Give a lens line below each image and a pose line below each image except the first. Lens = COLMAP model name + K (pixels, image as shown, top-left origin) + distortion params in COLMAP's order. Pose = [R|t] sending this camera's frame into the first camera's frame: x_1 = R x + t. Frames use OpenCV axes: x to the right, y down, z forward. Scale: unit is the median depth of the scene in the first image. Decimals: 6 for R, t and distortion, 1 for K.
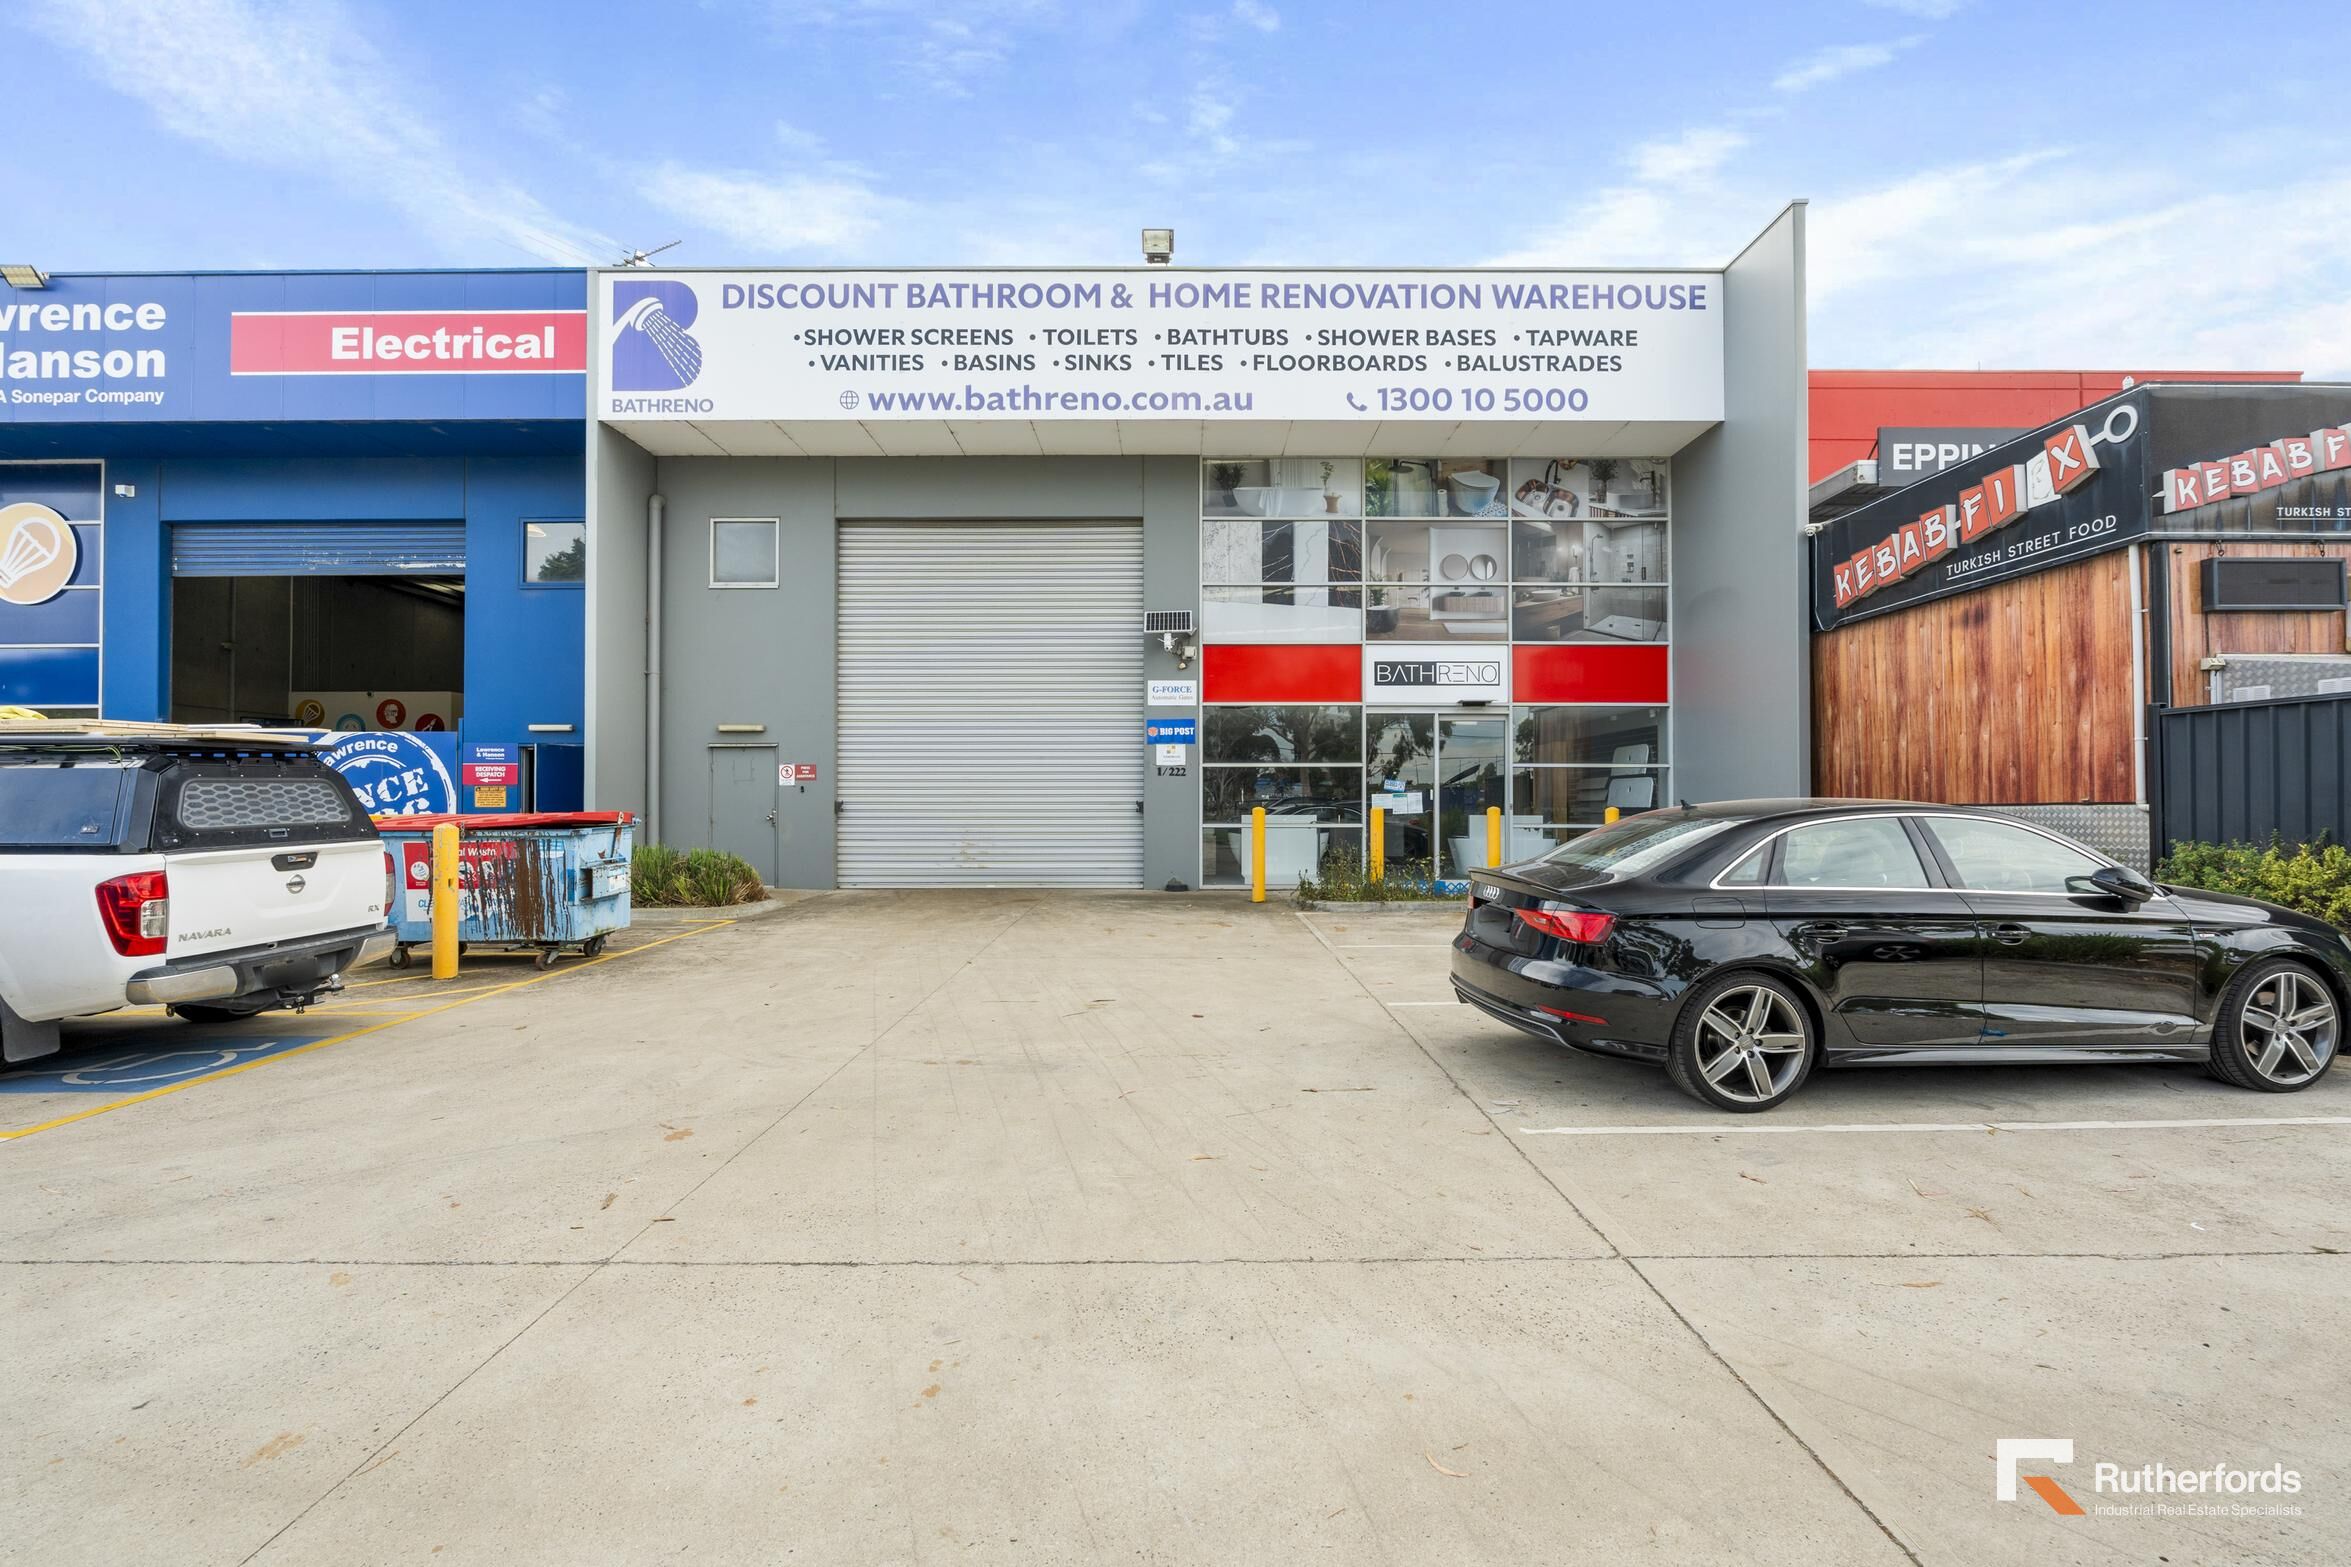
lens RADIAL K [[1046.9, 0, 1170.3], [0, 1046.9, 797.4], [0, 0, 1]] dist [-0.013920, -0.000194]
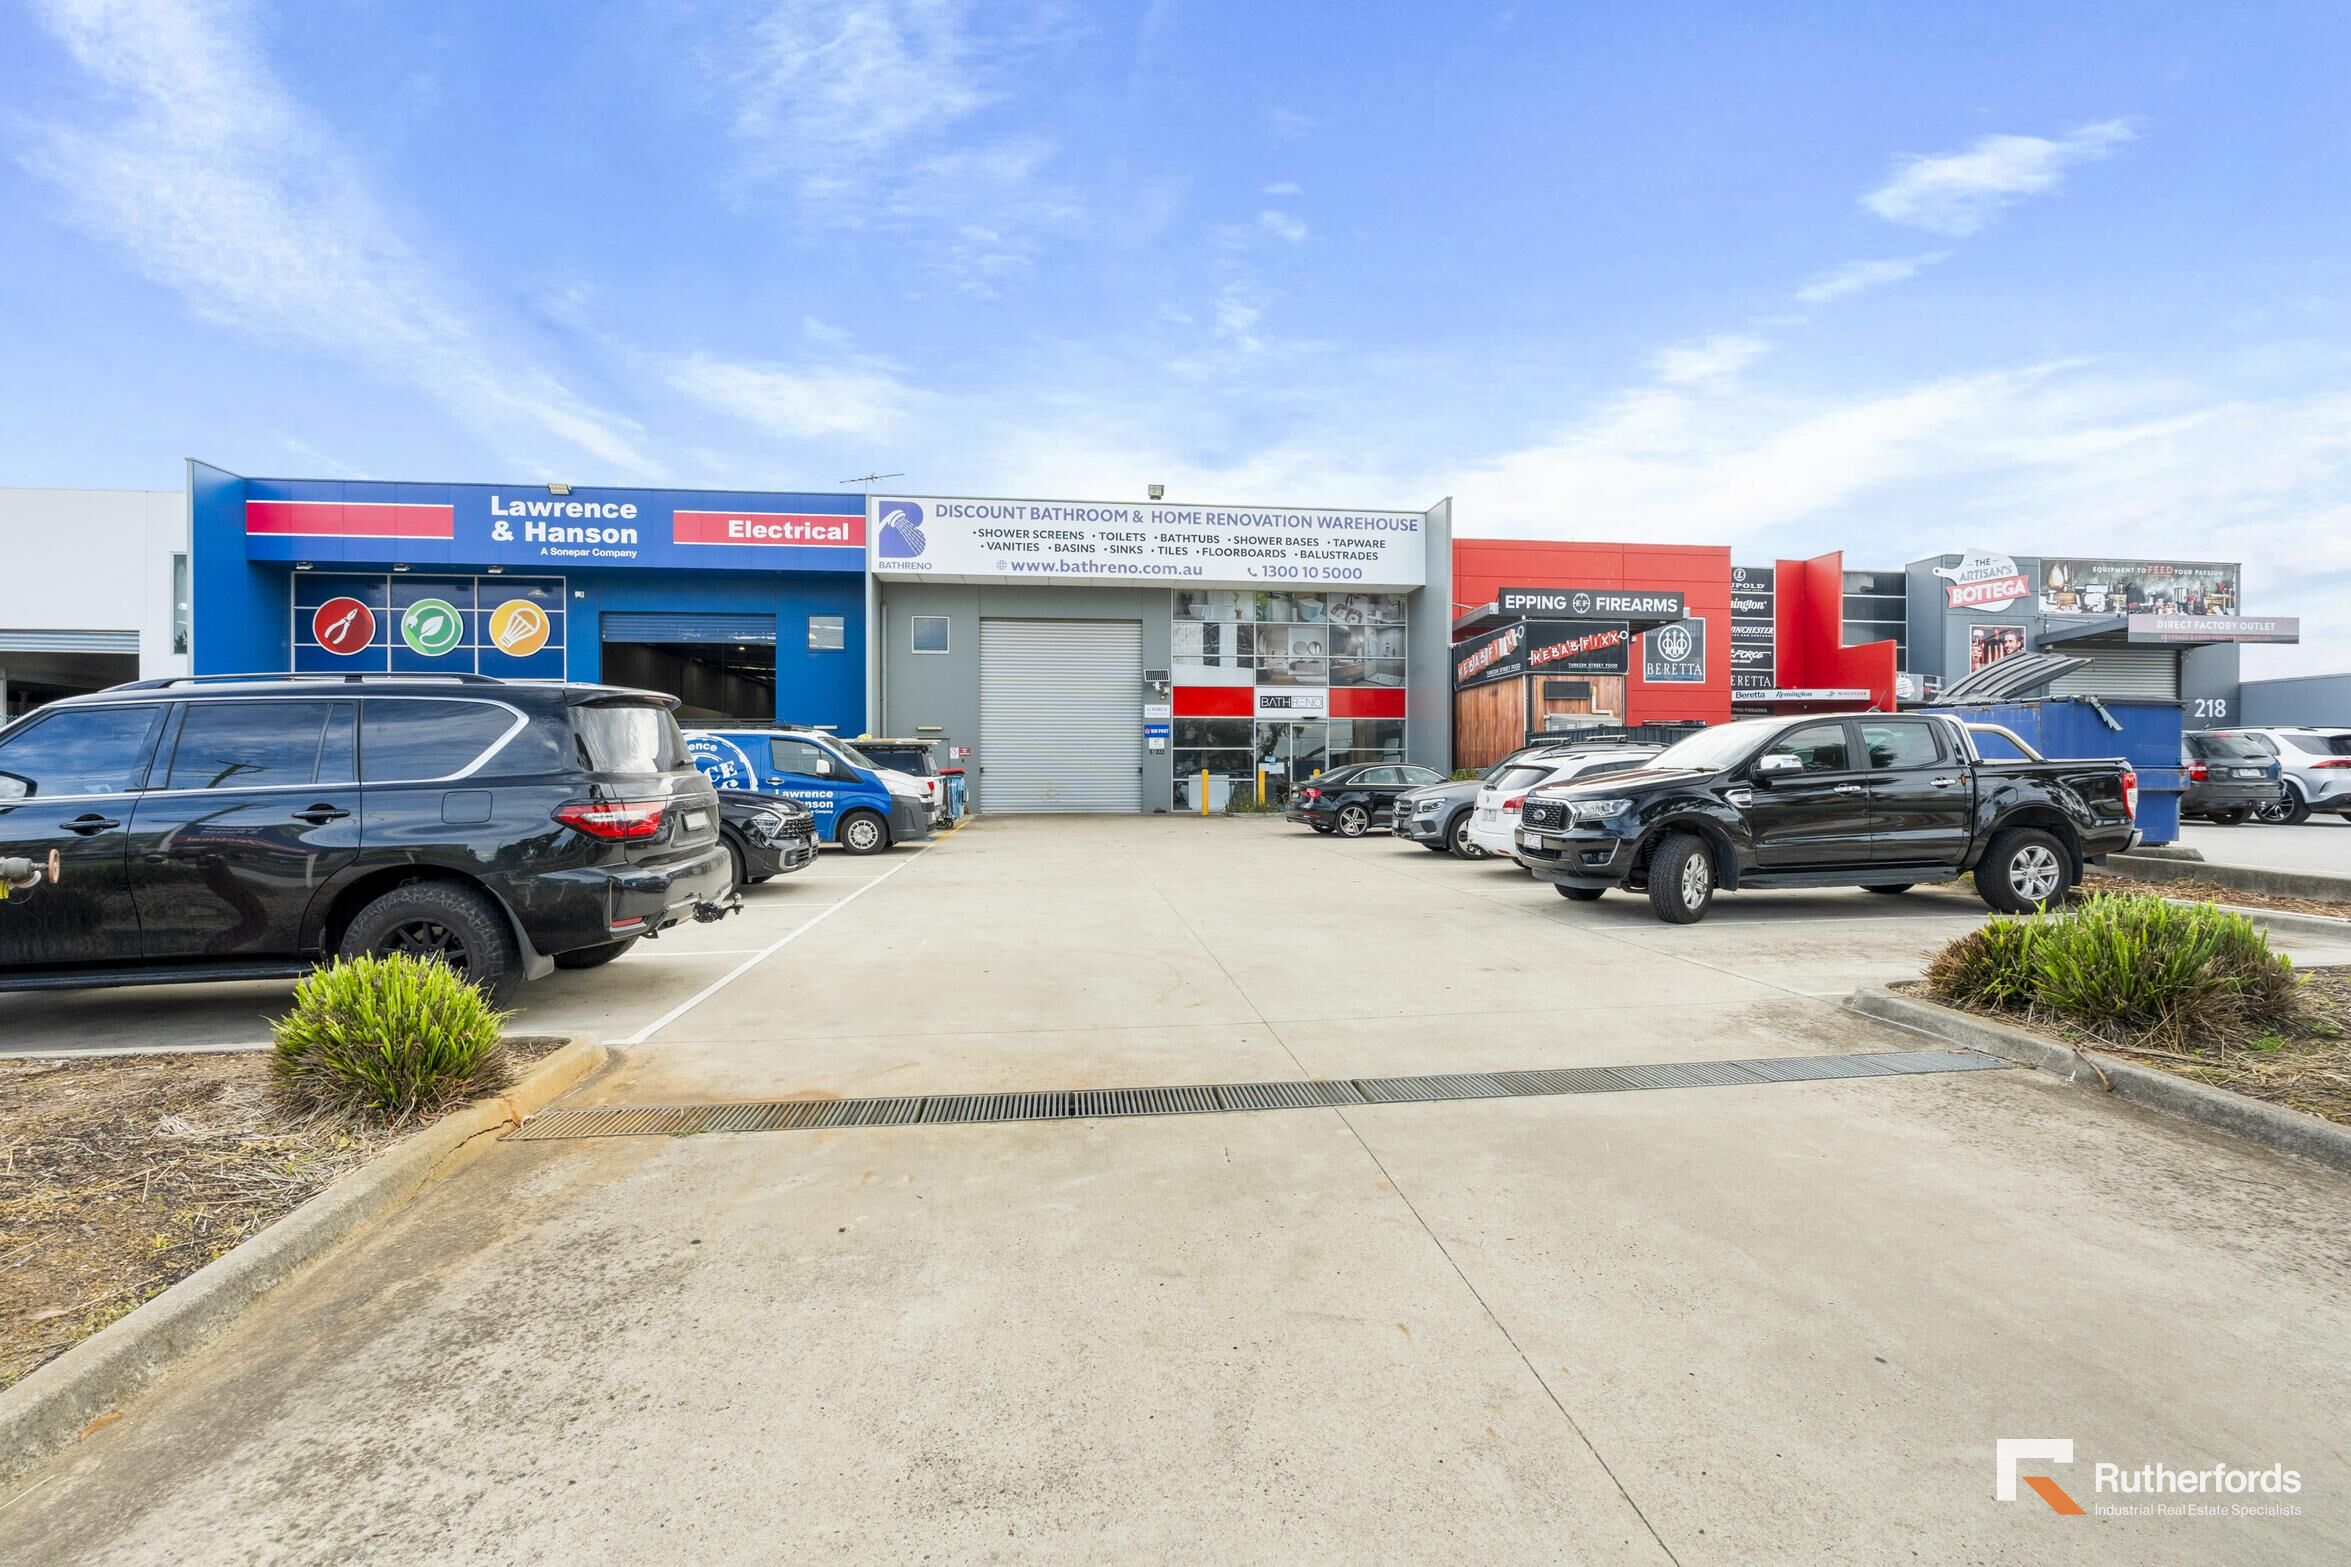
lens RADIAL K [[1014.5, 0, 1175.5], [0, 1014.5, 783.5], [0, 0, 1]] dist [-0.013241, 0.000230]
pose [[0.993389, -0.001324, 0.114786, -0.200450], [-0.000012, 0.999932, 0.011637, 0.013541], [-0.114794, -0.011561, 0.993322, -0.964802]]
